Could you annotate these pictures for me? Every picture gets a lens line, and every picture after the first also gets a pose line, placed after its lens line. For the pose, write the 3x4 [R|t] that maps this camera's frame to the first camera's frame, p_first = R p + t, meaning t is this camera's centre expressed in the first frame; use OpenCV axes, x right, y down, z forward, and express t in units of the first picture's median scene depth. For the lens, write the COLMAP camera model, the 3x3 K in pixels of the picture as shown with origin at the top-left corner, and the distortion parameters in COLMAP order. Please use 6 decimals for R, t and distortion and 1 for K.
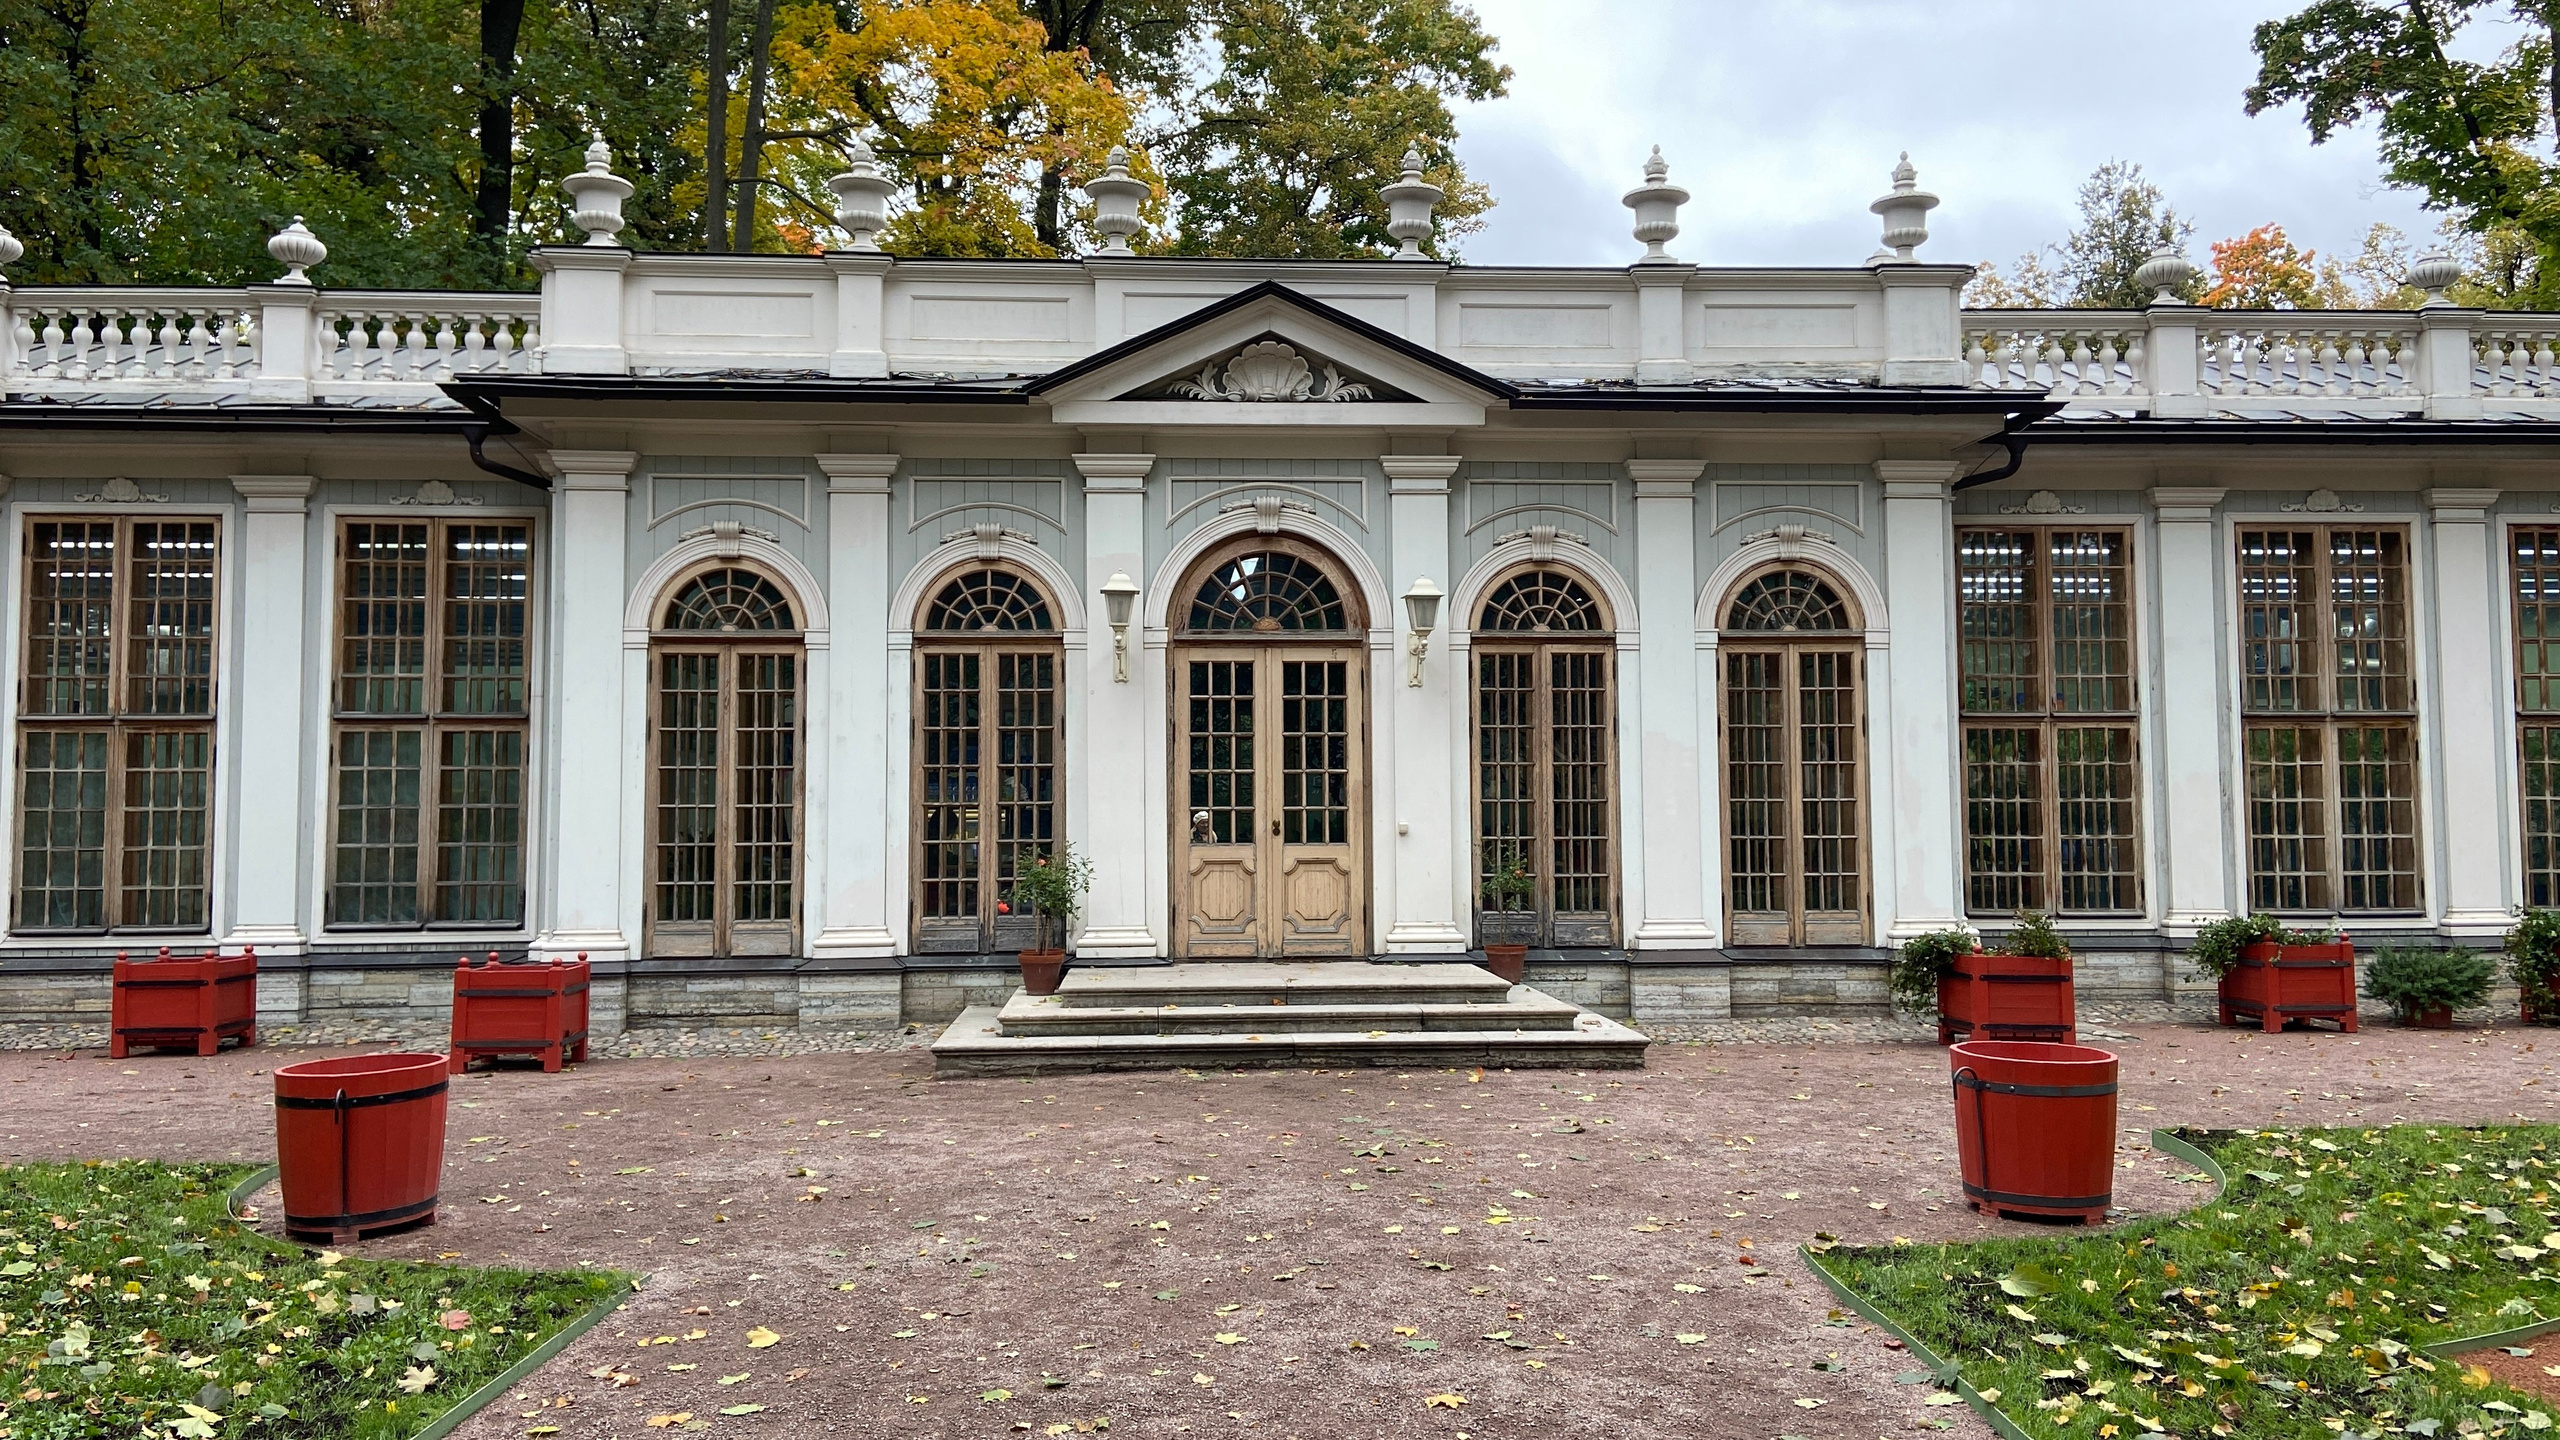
lens RADIAL K [[1941.7, 0, 1270.2], [0, 1941.7, 710.0], [0, 0, 1]] dist [0.106175, 0.003426]
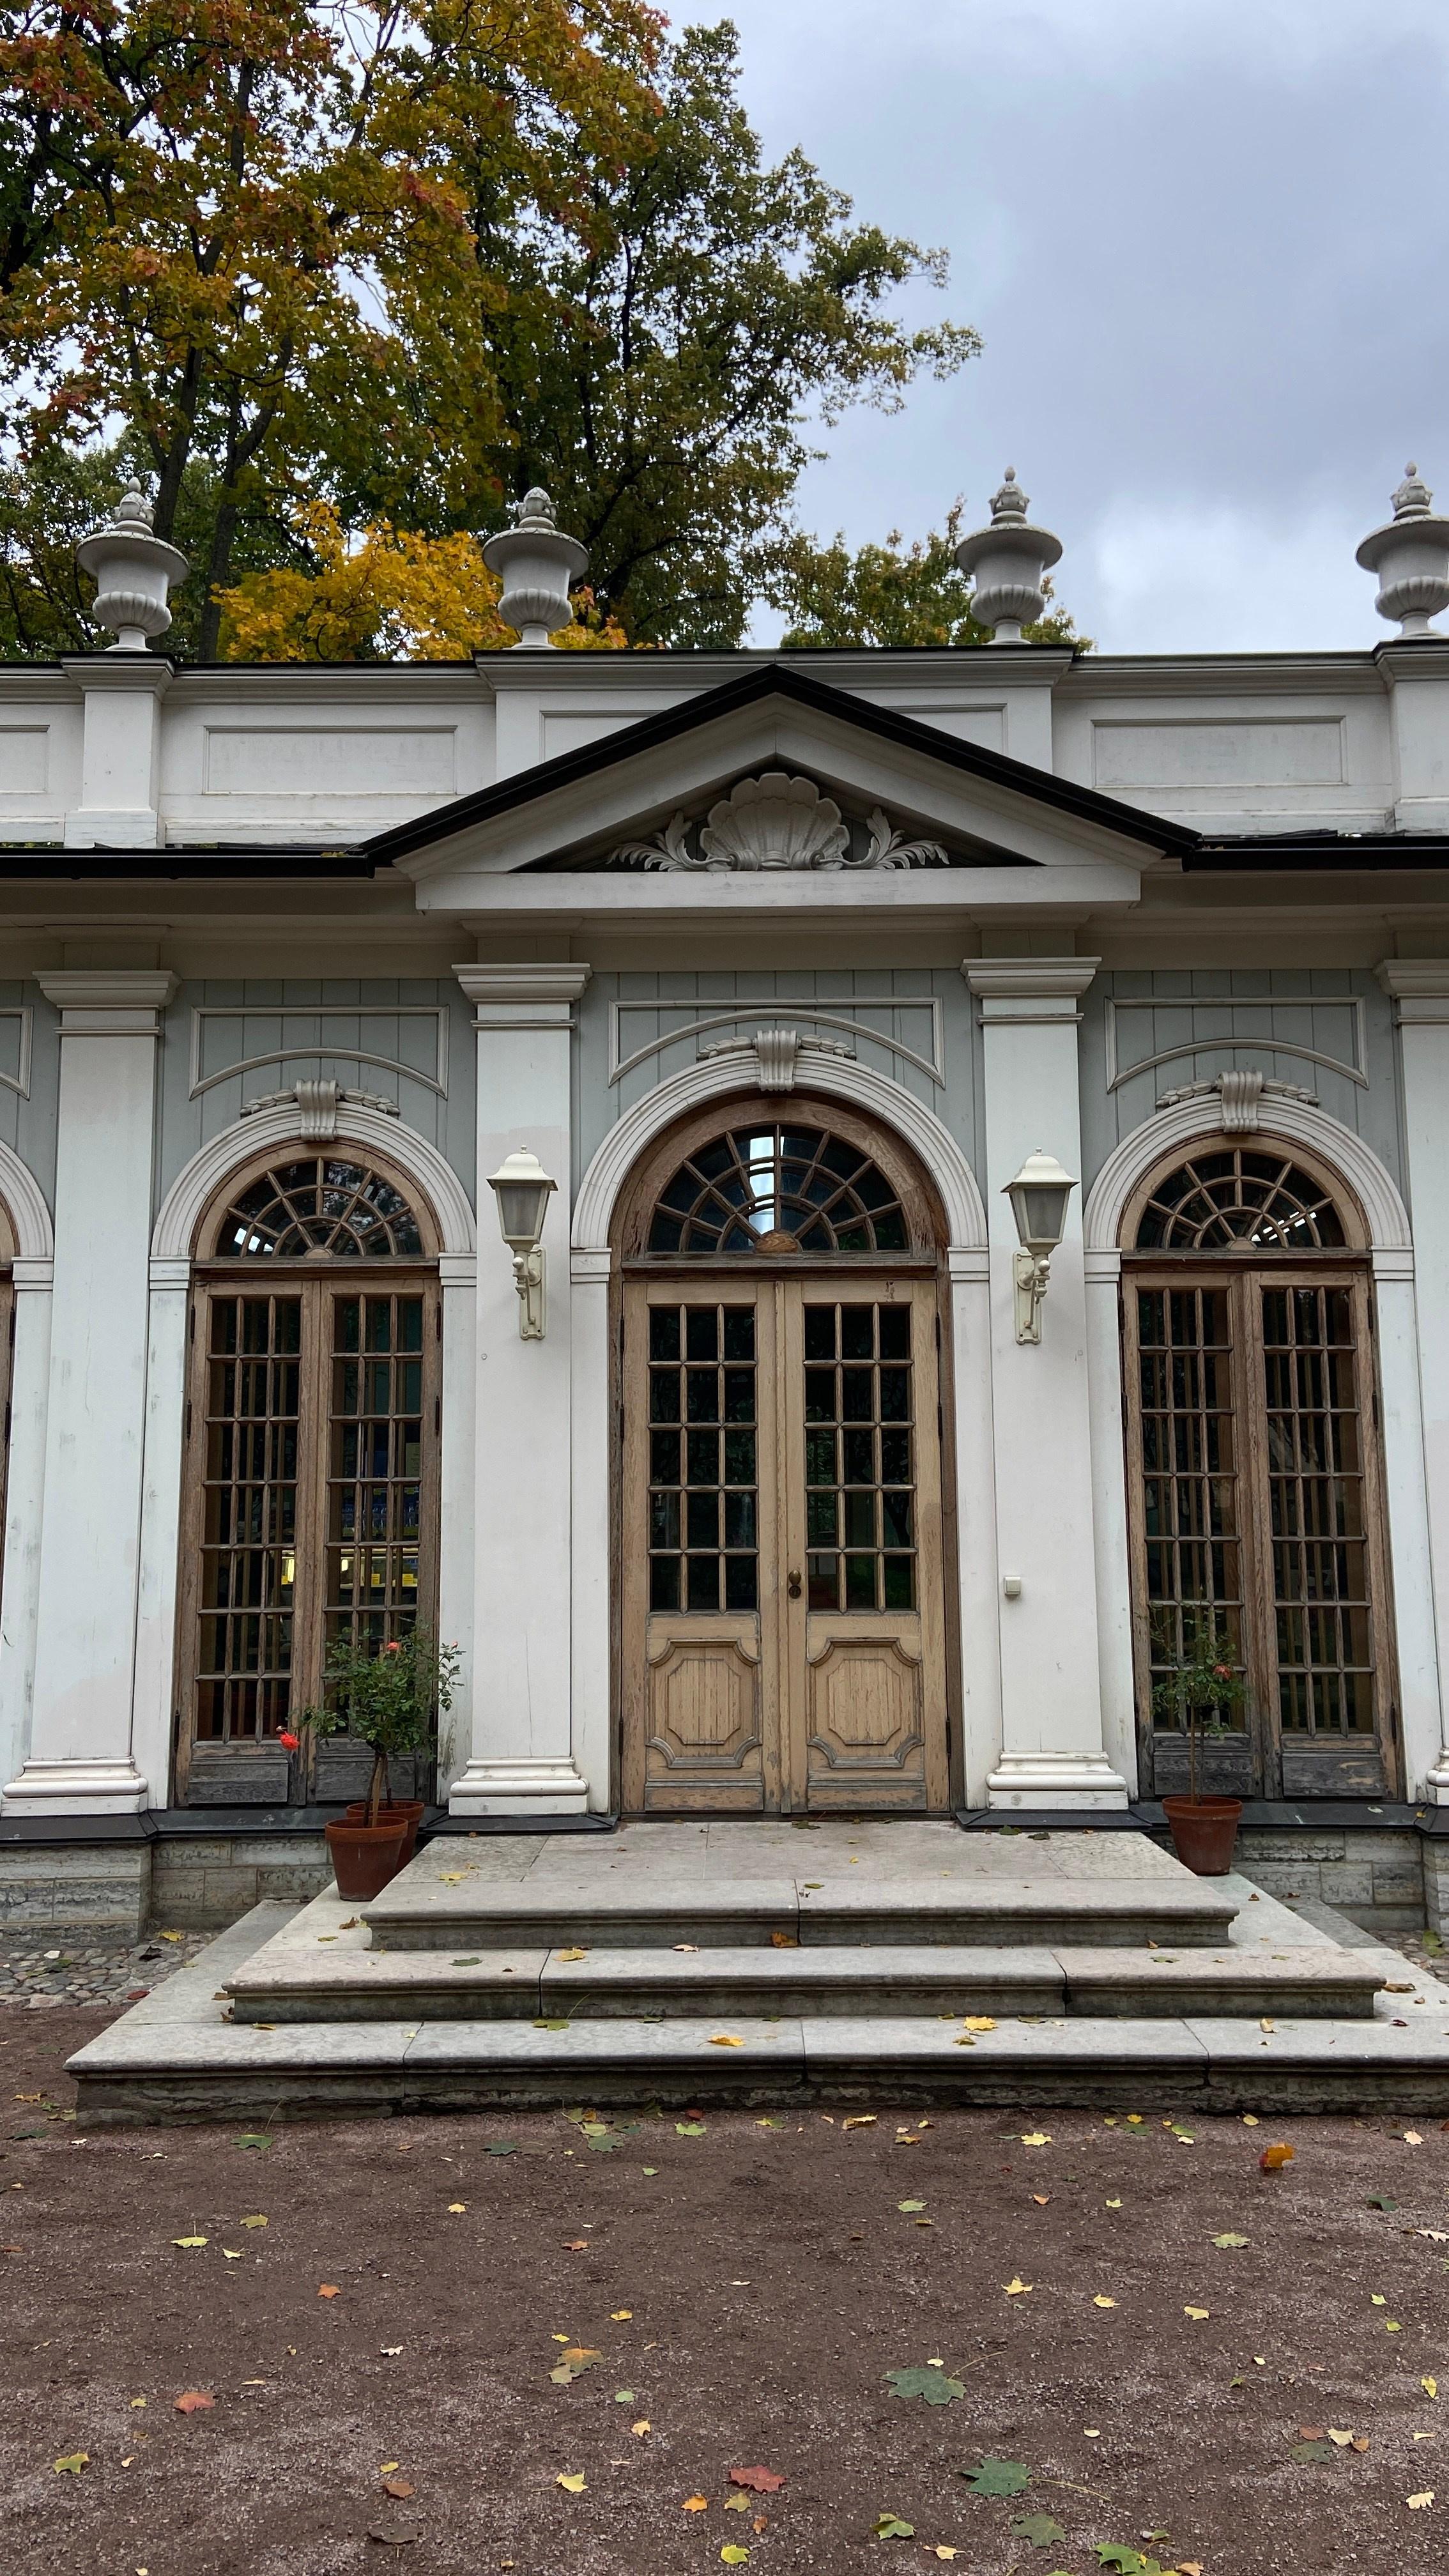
lens RADIAL K [[1953.9, 0, 726.2], [0, 1953.9, 1281.7], [0, 0, 1]] dist [0.106175, 0.003426]
pose [[0.997784, -0.010404, -0.065717, 0.022449], [0.005903, 0.997646, -0.068319, 0.009323], [0.066273, 0.067780, 0.995497, 0.400526]]
